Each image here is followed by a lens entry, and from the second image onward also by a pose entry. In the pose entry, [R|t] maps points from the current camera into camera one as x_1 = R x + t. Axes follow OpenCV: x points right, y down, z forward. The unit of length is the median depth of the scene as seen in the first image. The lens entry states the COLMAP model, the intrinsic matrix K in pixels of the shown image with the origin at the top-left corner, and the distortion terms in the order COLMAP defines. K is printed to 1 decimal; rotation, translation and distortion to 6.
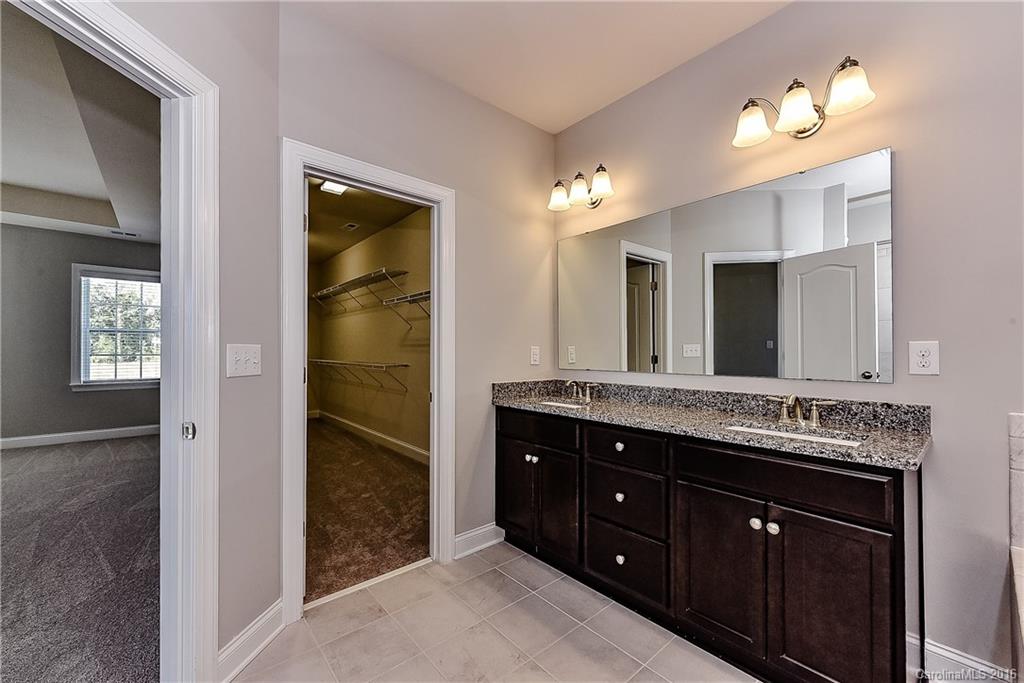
lens RADIAL K [[406.9, 0, 514.1], [0, 406.9, 343.7], [0, 0, 1]] dist [0.005904, -0.002090]
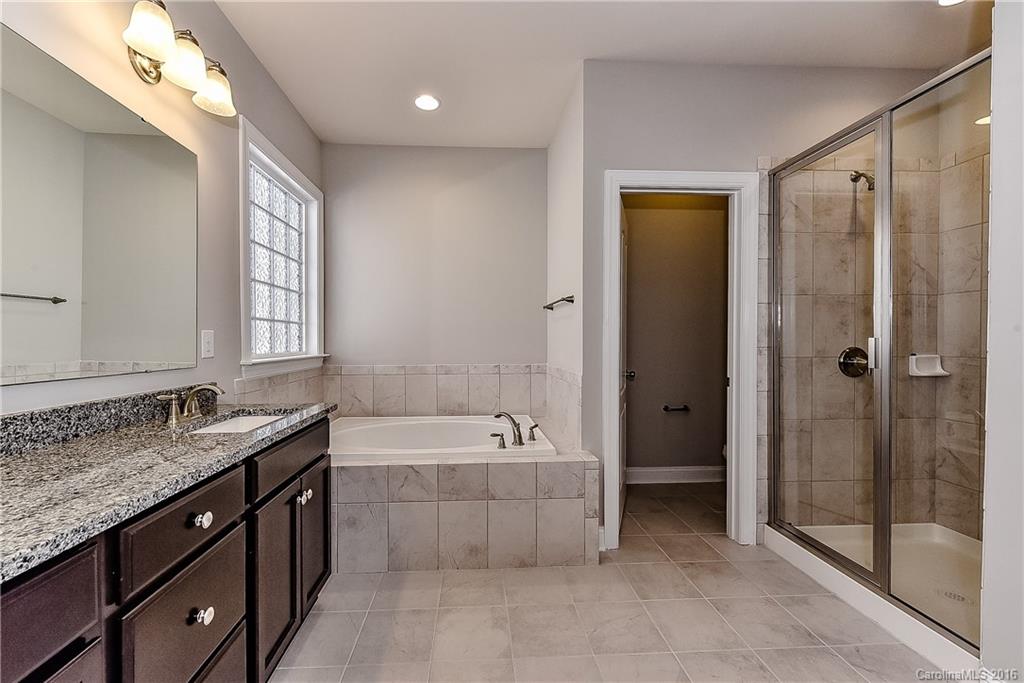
lens RADIAL K [[406.9, 0, 506.0], [0, 406.9, 343.0], [0, 0, 1]] dist [0.005904, -0.002090]
pose [[-0.797795, 0.011365, 0.602821, -0.285651], [0.010453, 0.999933, -0.005019, 0.034476], [-0.602838, 0.002297, -0.797860, 0.972964]]
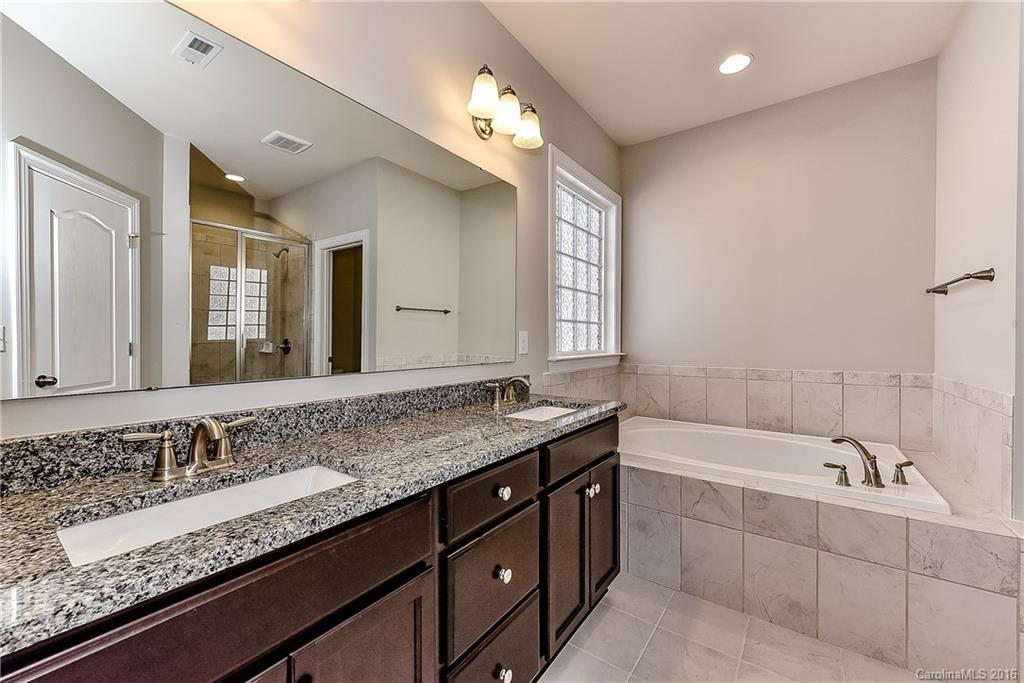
lens RADIAL K [[406.9, 0, 509.1], [0, 406.9, 342.3], [0, 0, 1]] dist [0.005904, -0.002090]
pose [[-0.214364, 0.007824, 0.976722, -0.264043], [0.000510, 0.999969, -0.007898, 0.033025], [-0.976754, -0.001195, -0.214361, 0.923216]]
